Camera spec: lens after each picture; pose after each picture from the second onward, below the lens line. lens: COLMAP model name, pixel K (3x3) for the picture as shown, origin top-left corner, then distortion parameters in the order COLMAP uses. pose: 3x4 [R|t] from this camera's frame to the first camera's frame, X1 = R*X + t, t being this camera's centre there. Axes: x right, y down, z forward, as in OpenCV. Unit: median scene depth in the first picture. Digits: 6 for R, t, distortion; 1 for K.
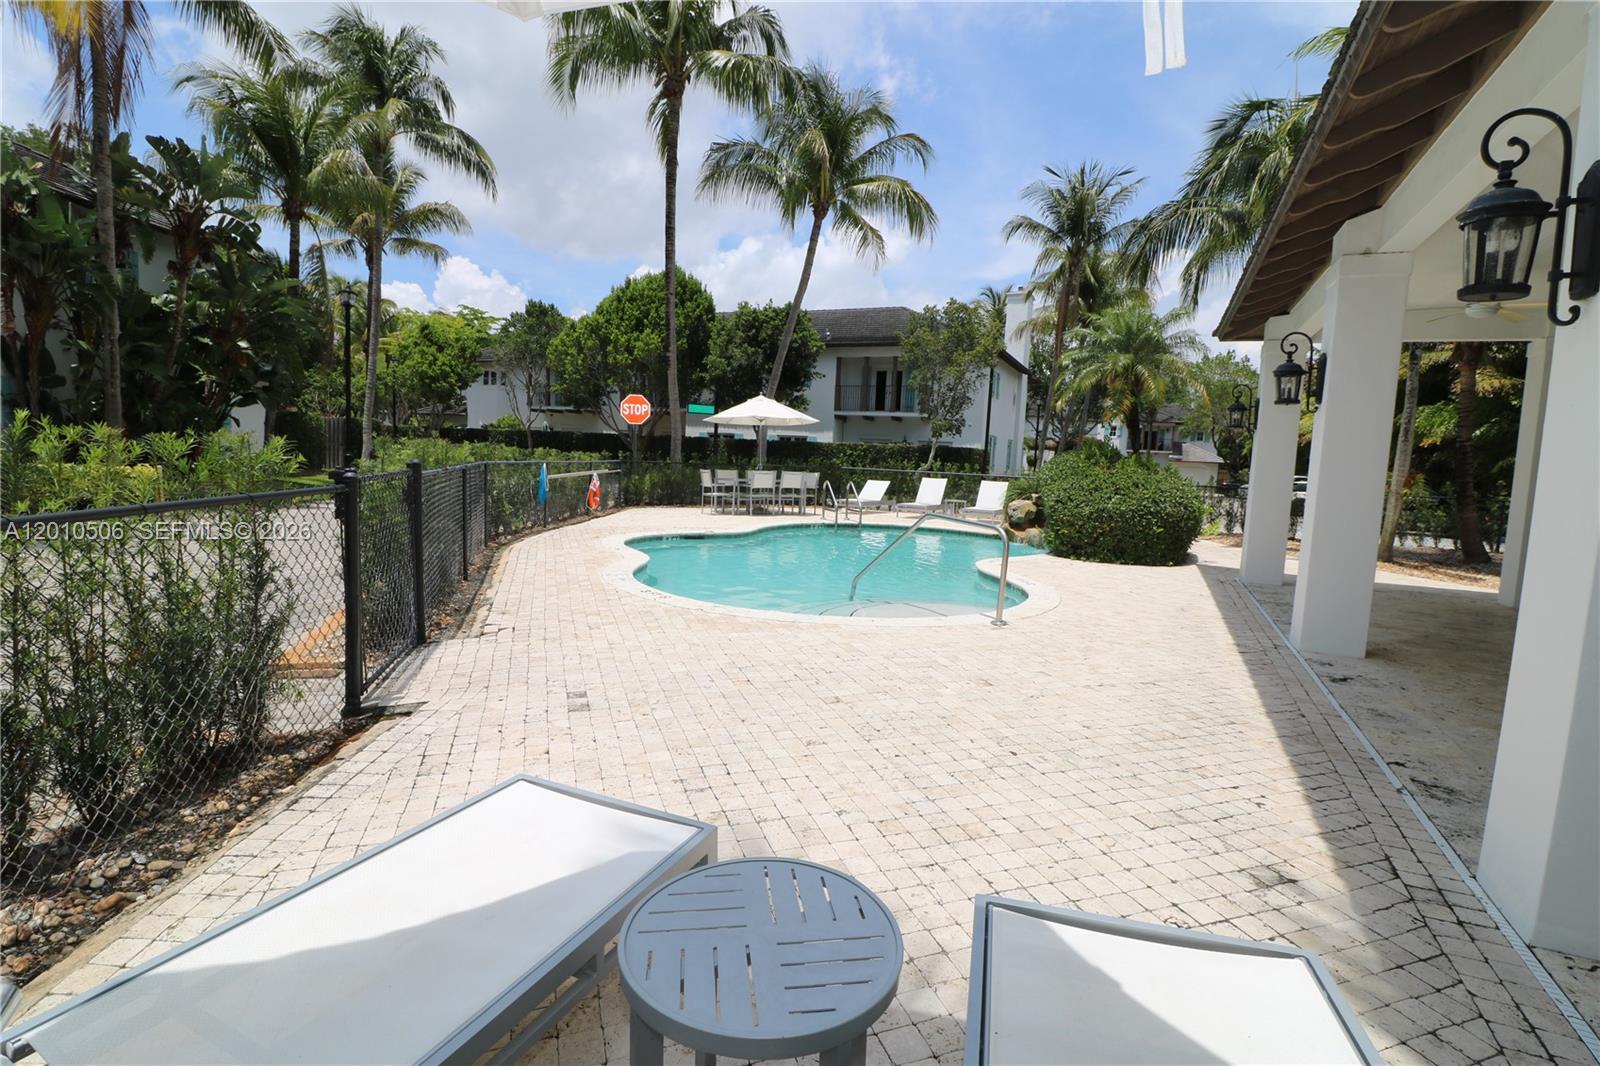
lens RADIAL K [[735.9, 0, 796.0], [0, 735.9, 522.5], [0, 0, 1]] dist [0.001901, -0.015272]
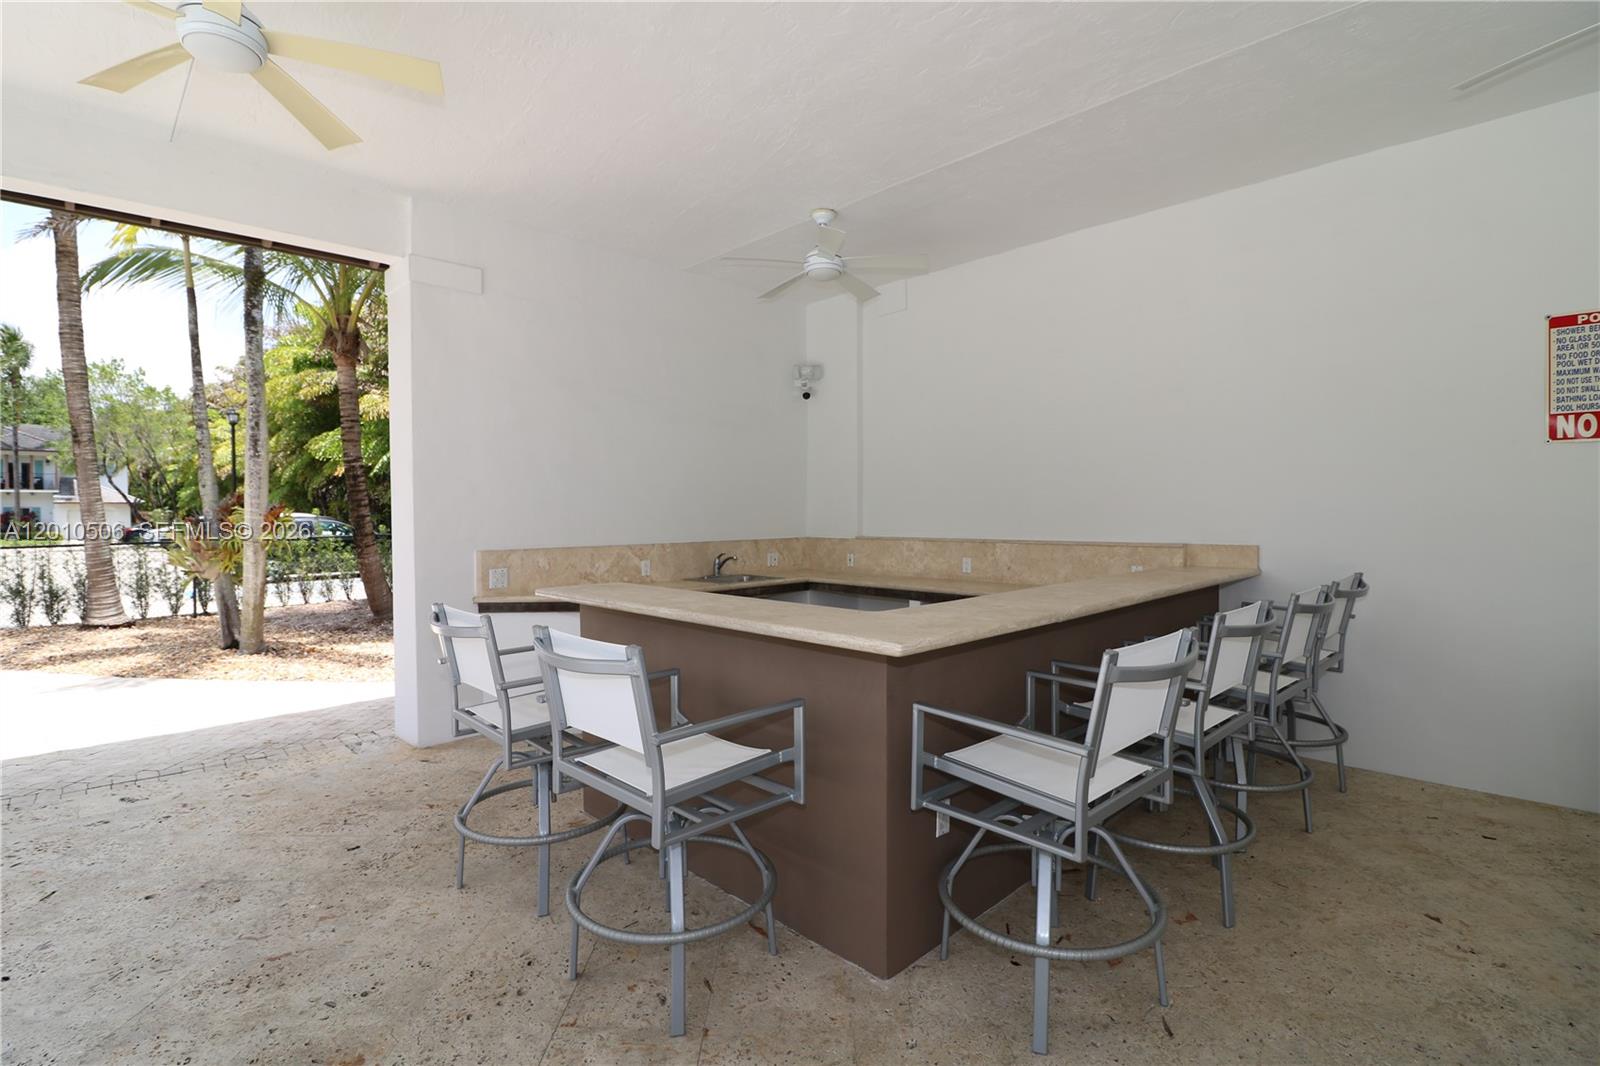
lens RADIAL K [[732.9, 0, 791.8], [0, 732.9, 527.5], [0, 0, 1]] dist [0.002411, -0.013964]
pose [[0.334255, -0.068490, 0.939991, 0.241770], [0.108429, 0.993528, 0.033834, -0.014085], [-0.936225, 0.090613, 0.339518, 0.224082]]
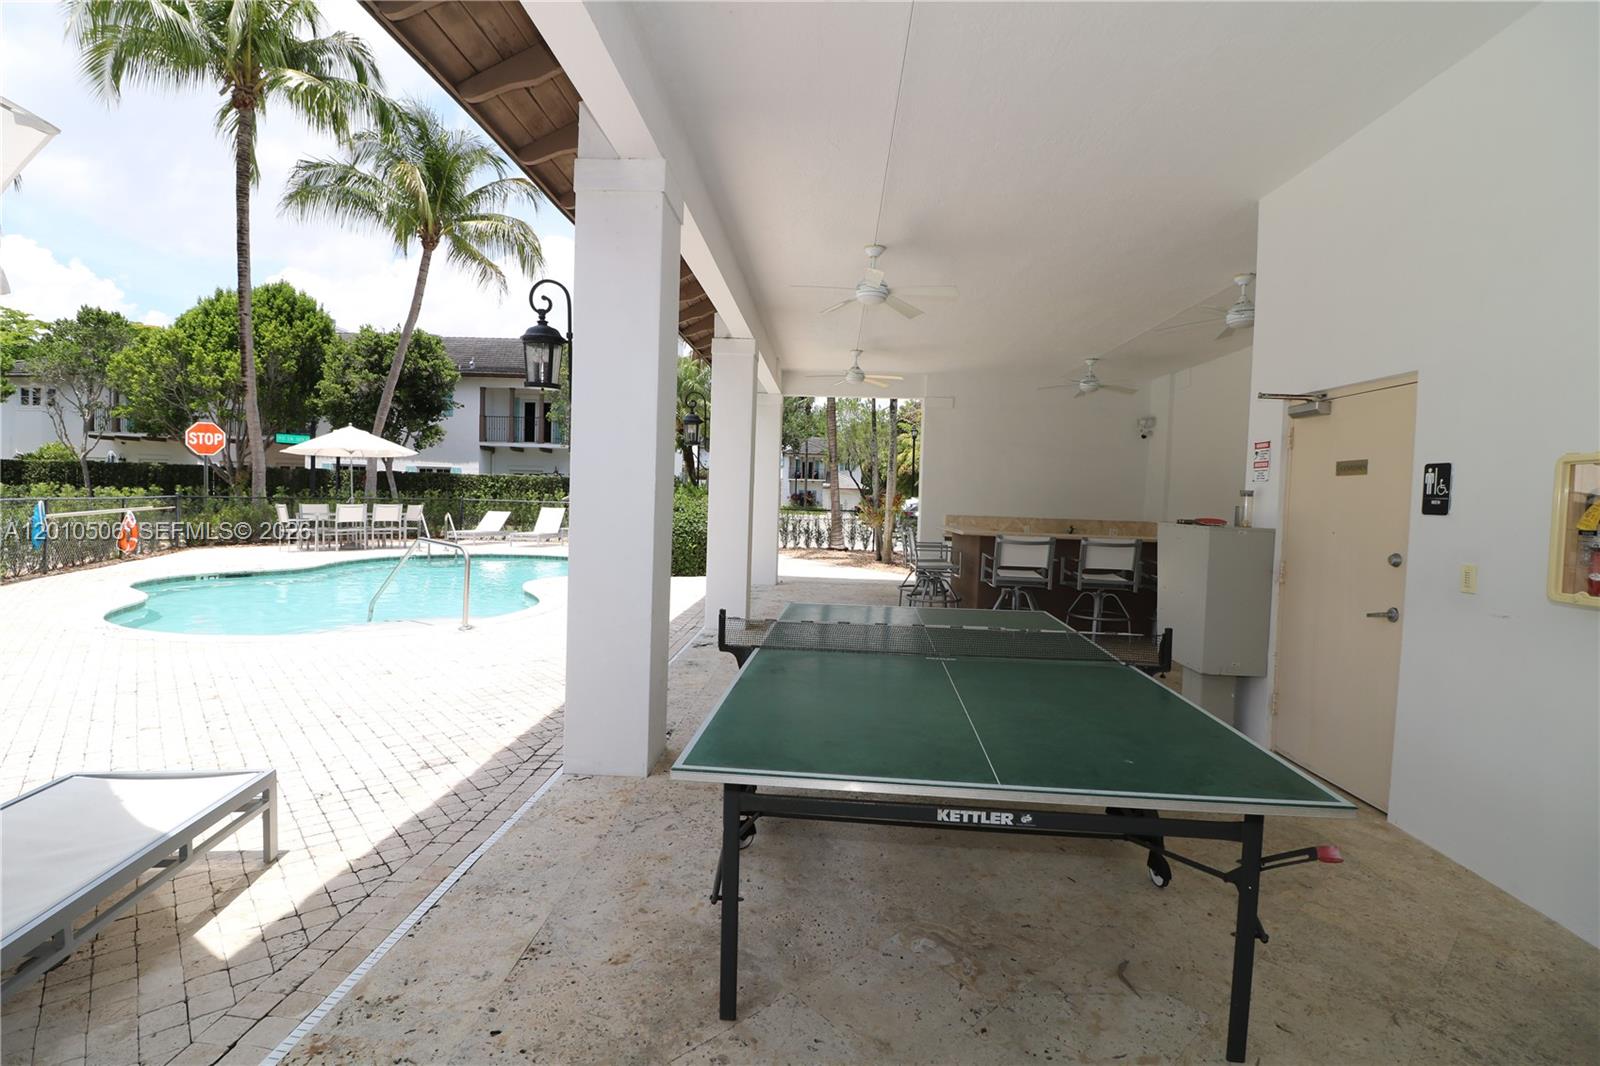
lens RADIAL K [[735.9, 0, 796.0], [0, 735.9, 522.5], [0, 0, 1]] dist [0.001901, -0.015272]
pose [[0.921889, -0.030913, 0.386219, 0.097310], [0.046633, 0.998419, -0.031397, 0.009197], [-0.384637, 0.046955, 0.921873, -0.091009]]
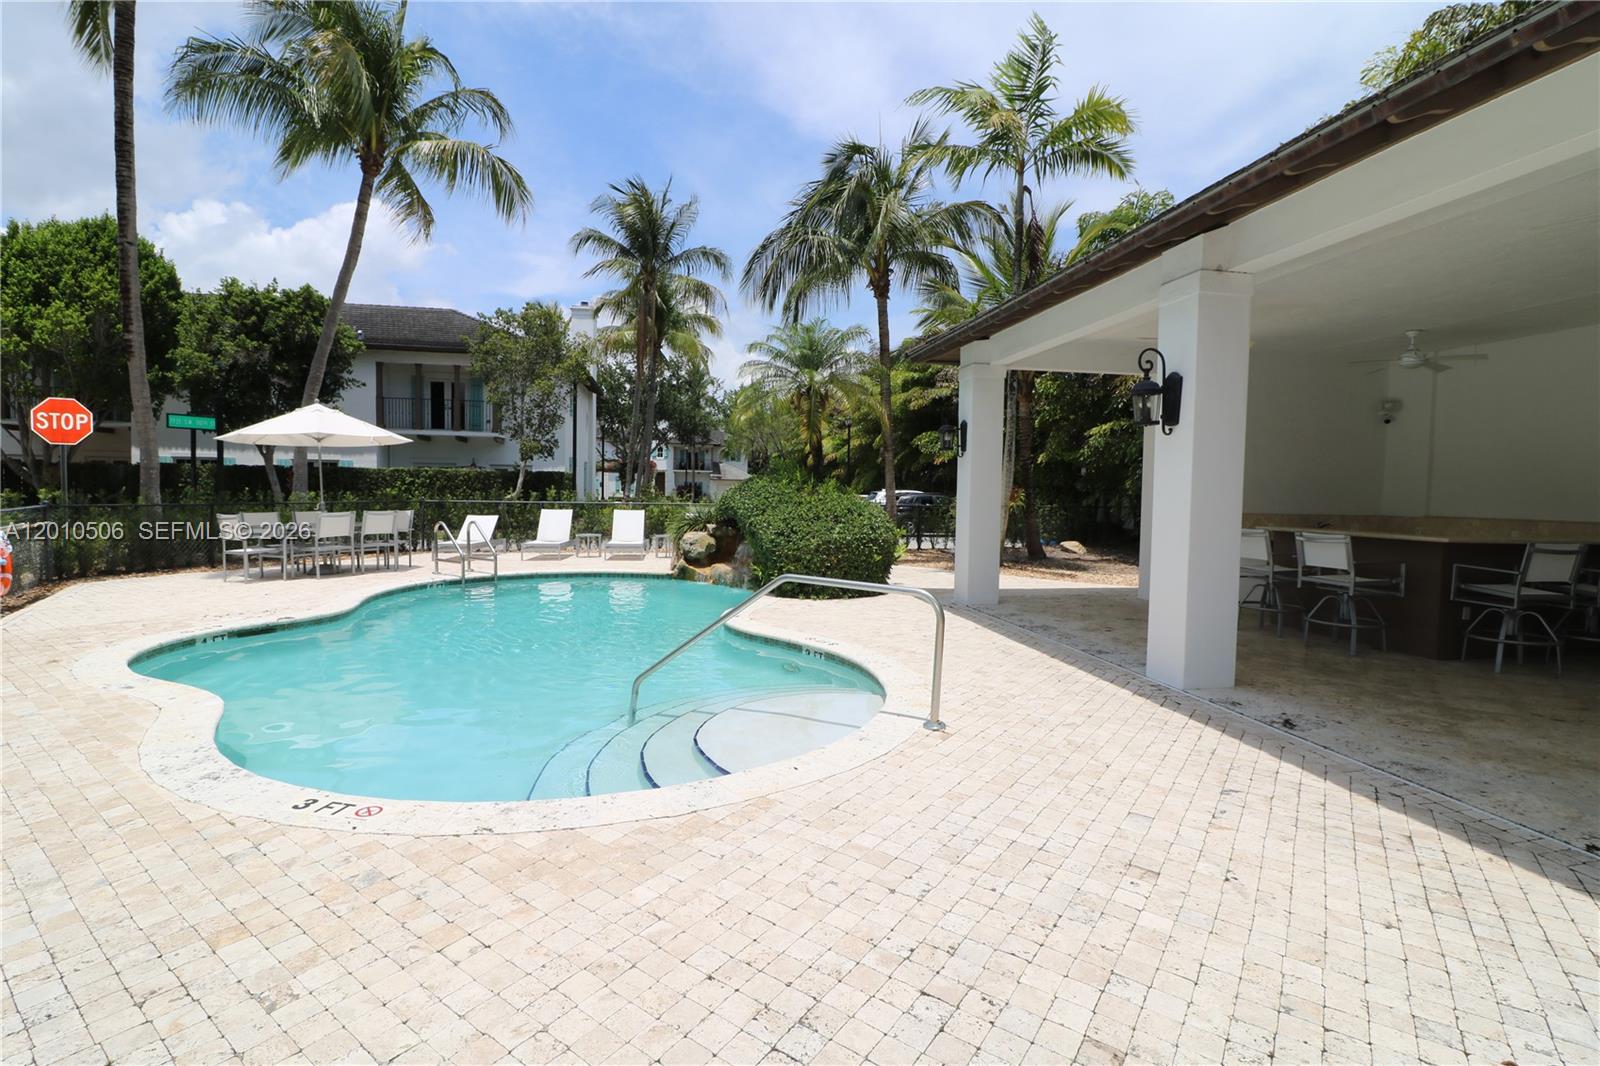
lens RADIAL K [[732.9, 0, 791.8], [0, 732.9, 527.5], [0, 0, 1]] dist [0.002411, -0.013964]
pose [[0.816980, -0.061075, 0.573423, -0.070745], [0.073378, 0.997303, 0.001679, -0.020091], [-0.571979, 0.040705, 0.819258, 0.150580]]
